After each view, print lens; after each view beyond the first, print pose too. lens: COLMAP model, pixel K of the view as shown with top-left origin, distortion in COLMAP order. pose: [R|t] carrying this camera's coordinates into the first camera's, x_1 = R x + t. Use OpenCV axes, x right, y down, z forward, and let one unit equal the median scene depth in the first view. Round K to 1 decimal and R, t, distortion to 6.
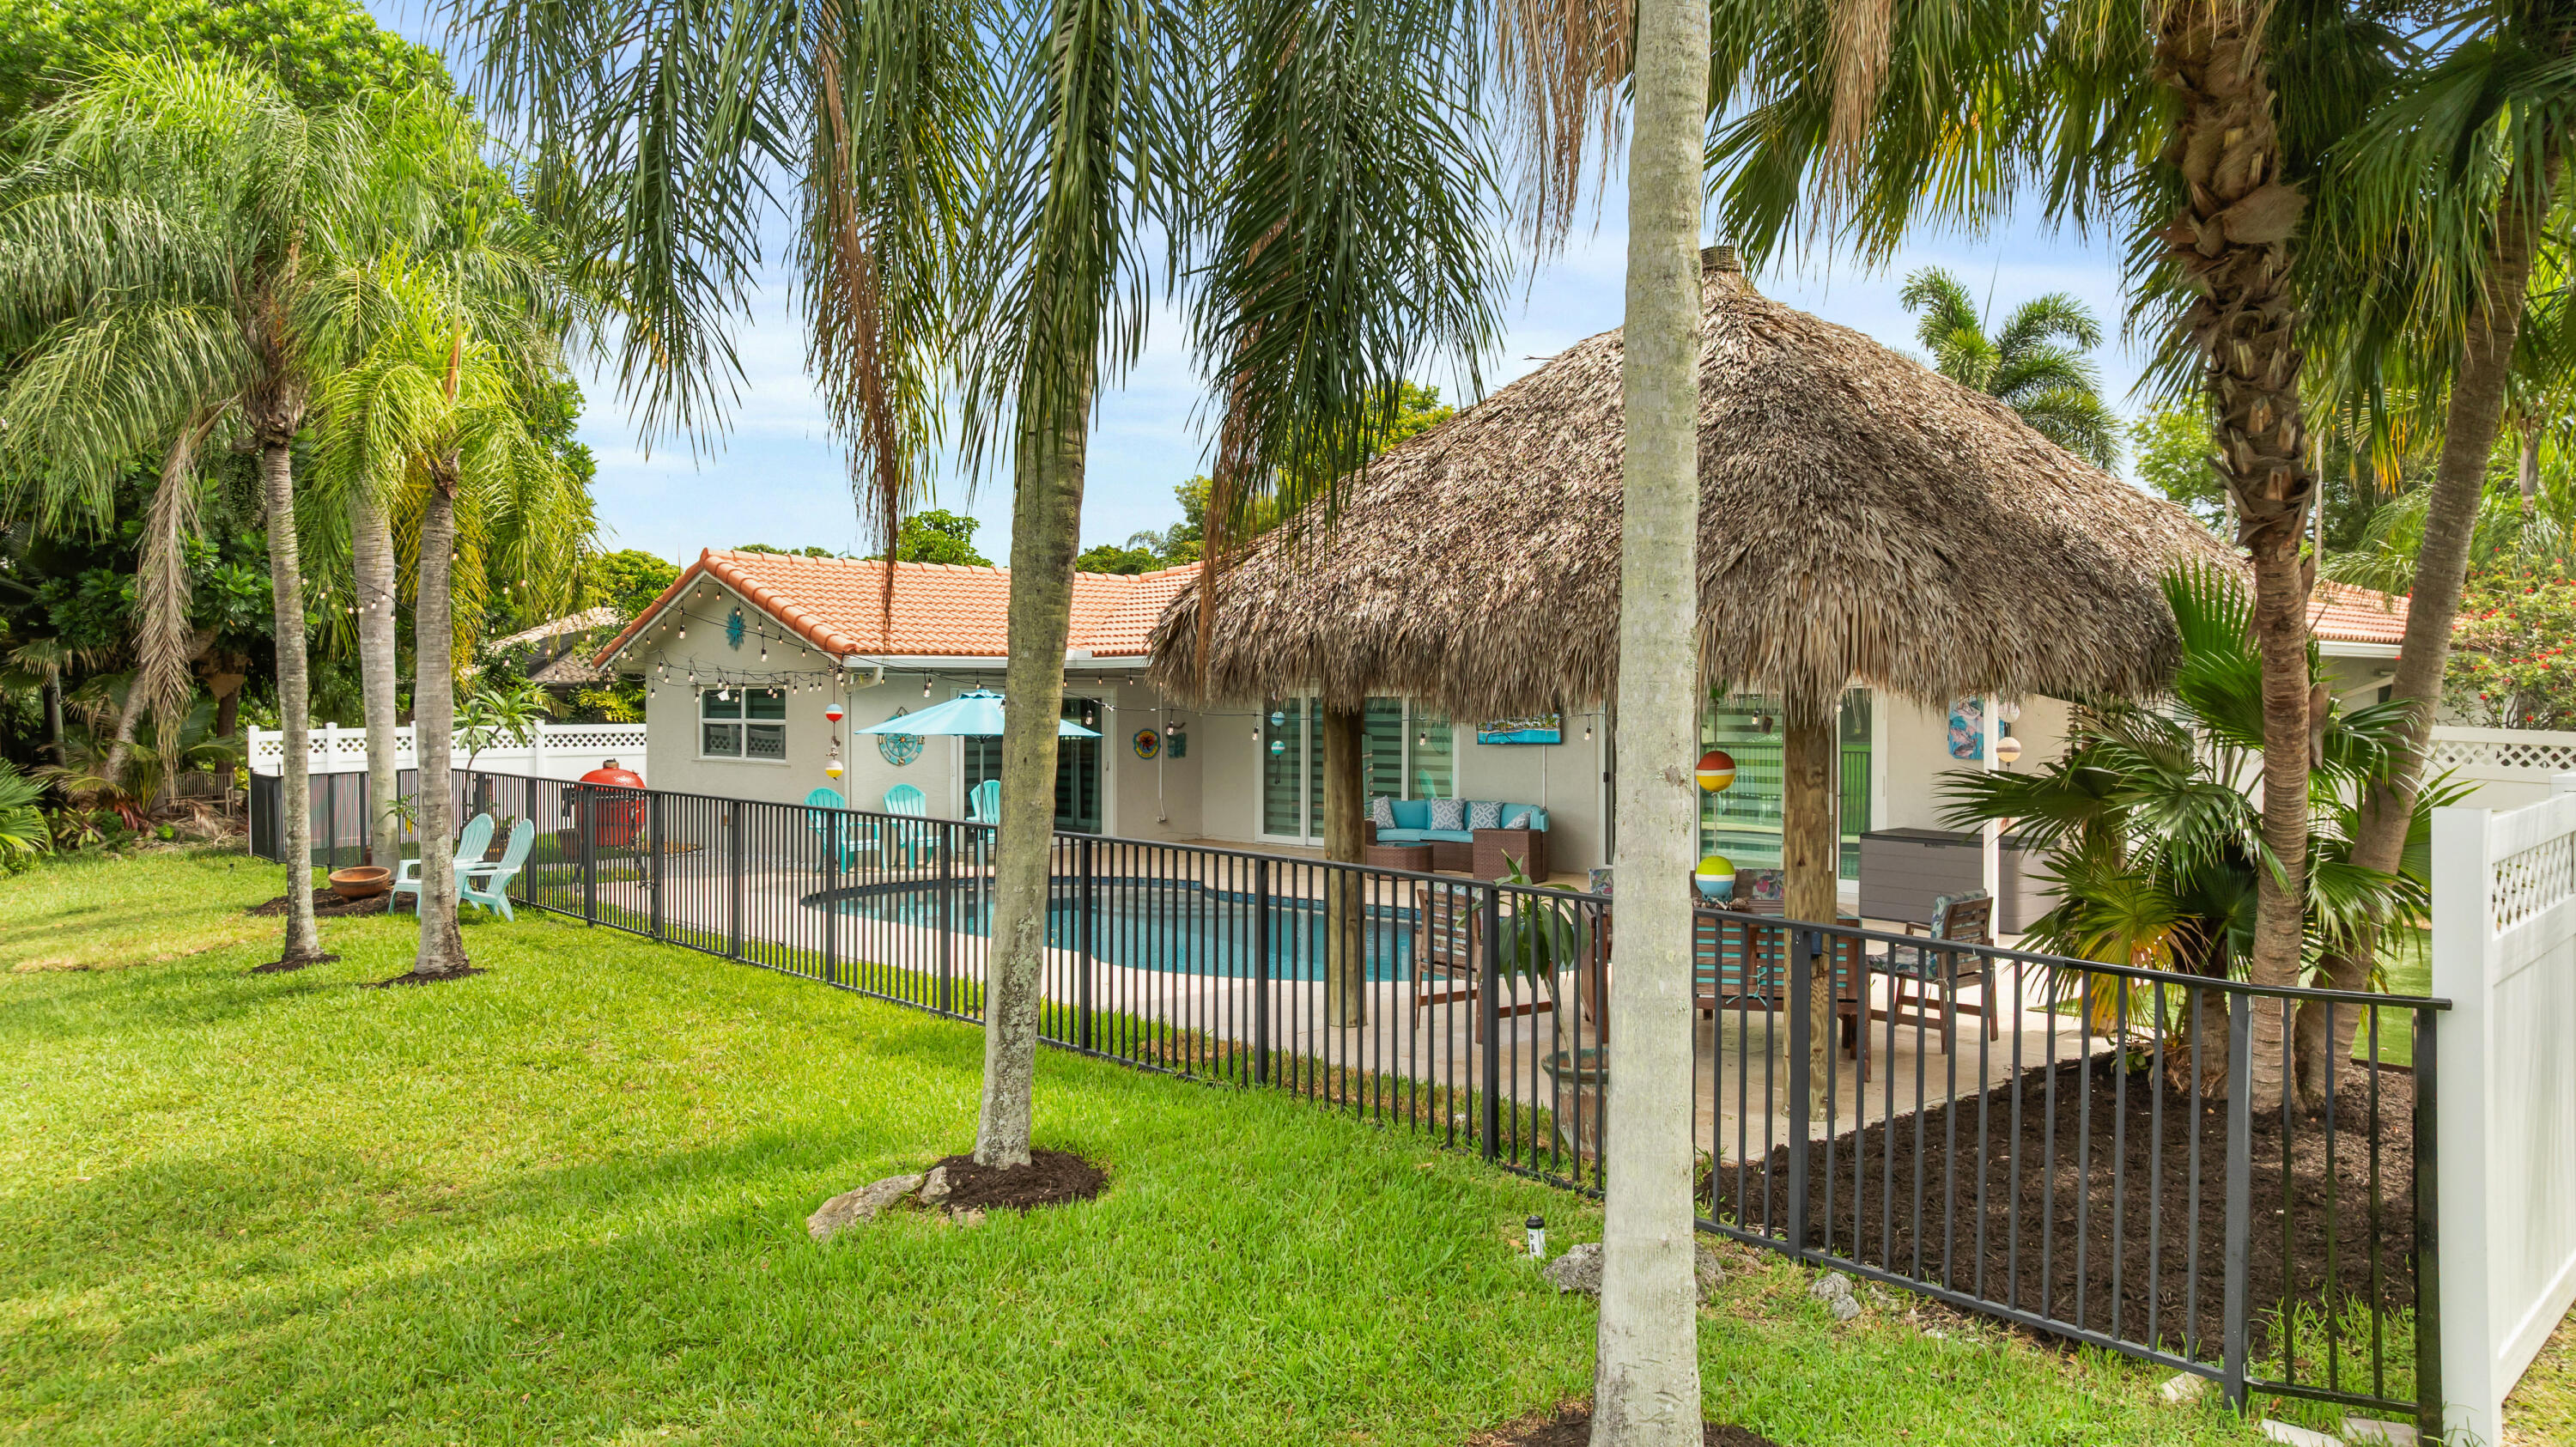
lens RADIAL K [[1795.0, 0, 1291.8], [0, 1795.0, 725.2], [0, 0, 1]] dist [-0.058406, 0.063416]
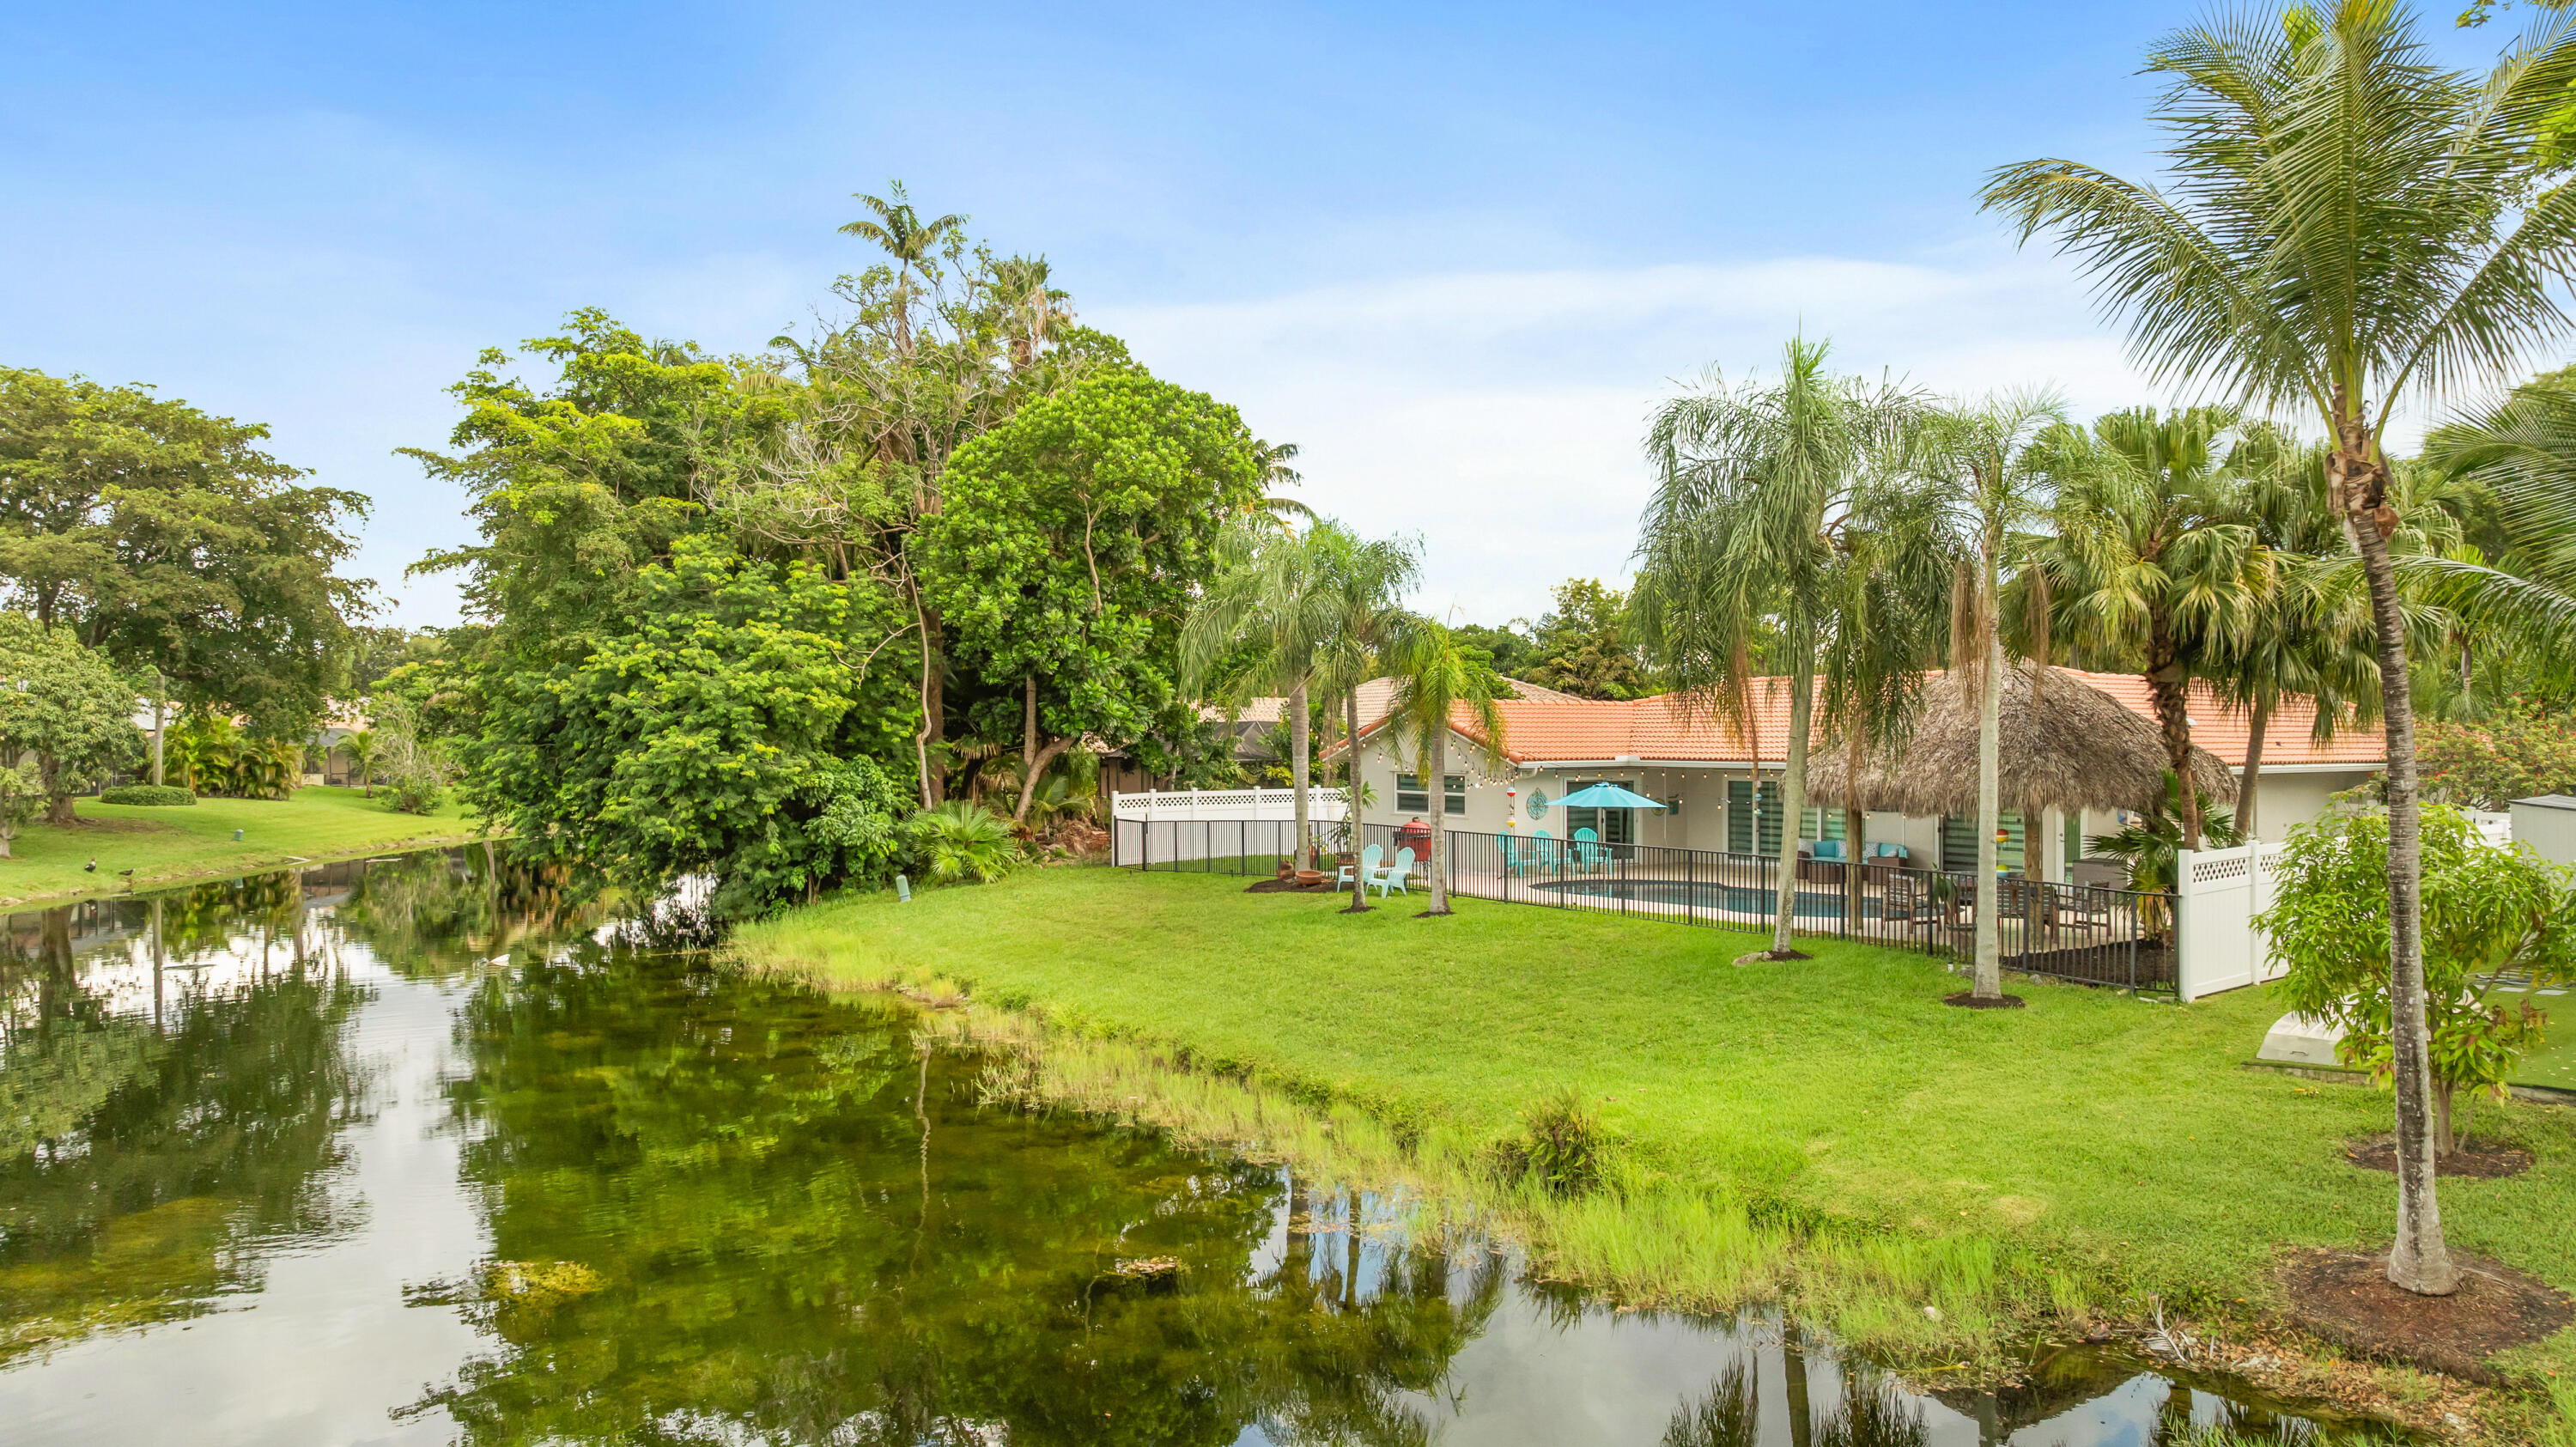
lens RADIAL K [[1795.0, 0, 1291.8], [0, 1795.0, 725.2], [0, 0, 1]] dist [-0.058406, 0.063416]
pose [[0.989358, 0.000114, -0.145505, -0.401469], [-0.002704, 0.999841, -0.017602, -0.081637], [0.145479, 0.017808, 0.989201, -1.688751]]
